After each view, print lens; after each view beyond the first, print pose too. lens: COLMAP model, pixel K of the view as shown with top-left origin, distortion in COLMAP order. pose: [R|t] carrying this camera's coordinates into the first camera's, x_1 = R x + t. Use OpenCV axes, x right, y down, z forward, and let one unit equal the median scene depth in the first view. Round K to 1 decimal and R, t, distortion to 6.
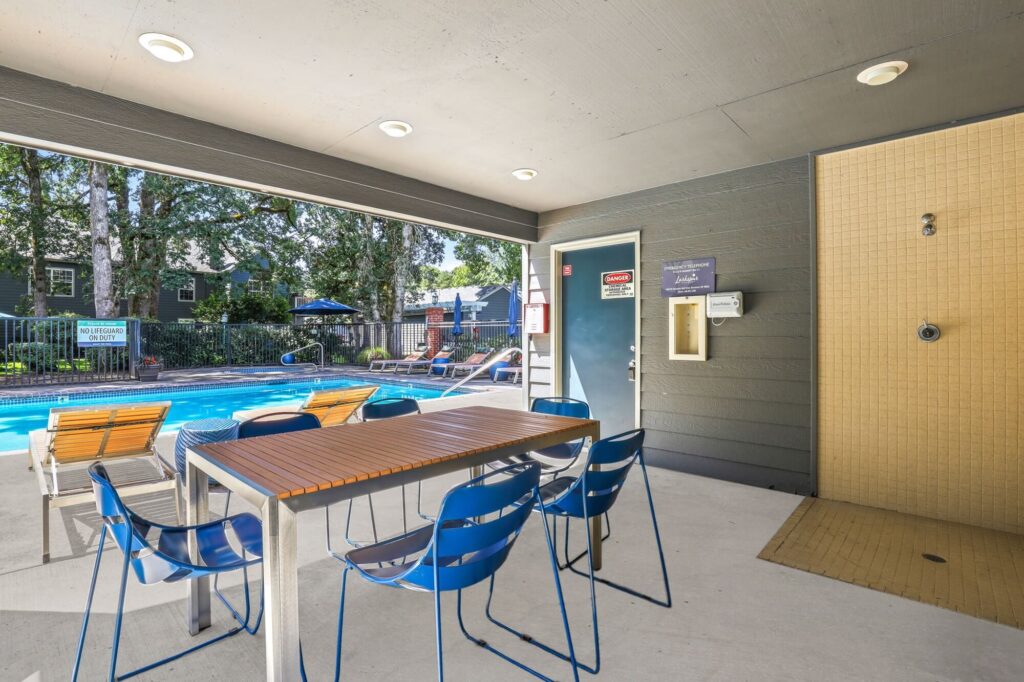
lens RADIAL K [[474.5, 0, 512.0], [0, 474.5, 341.0], [0, 0, 1]] dist [-0.000624, -0.000062]
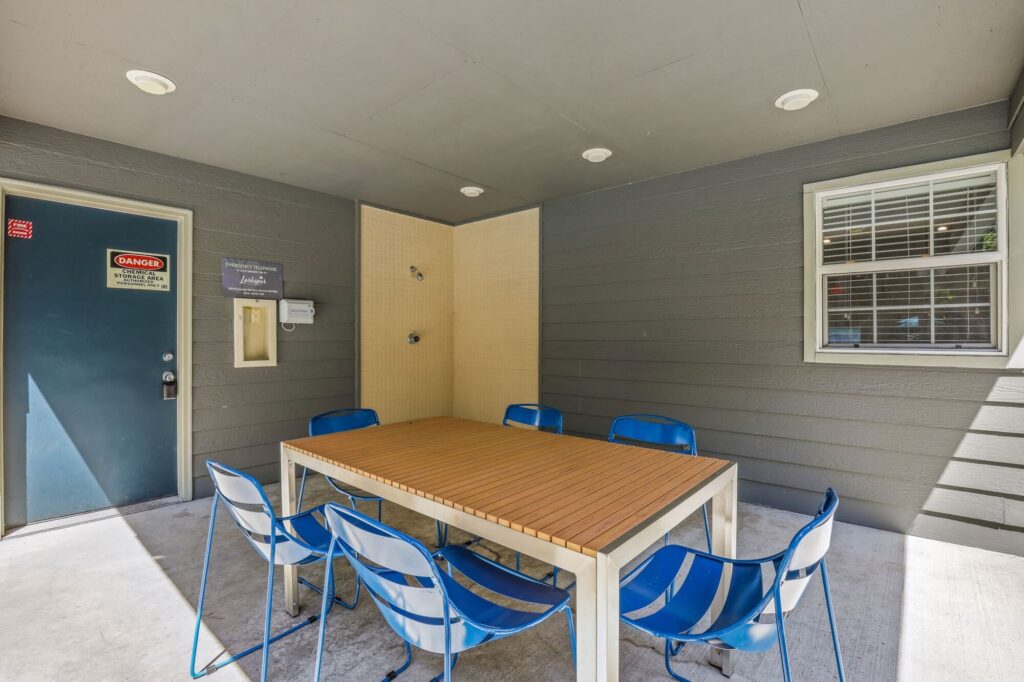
lens RADIAL K [[474.5, 0, 512.0], [0, 474.5, 341.0], [0, 0, 1]] dist [-0.000624, -0.000062]
pose [[-0.028125, -0.017197, 0.999456, -0.580869], [0.004904, 0.999838, 0.017342, -0.023886], [-0.999592, 0.005389, -0.028036, 0.505070]]
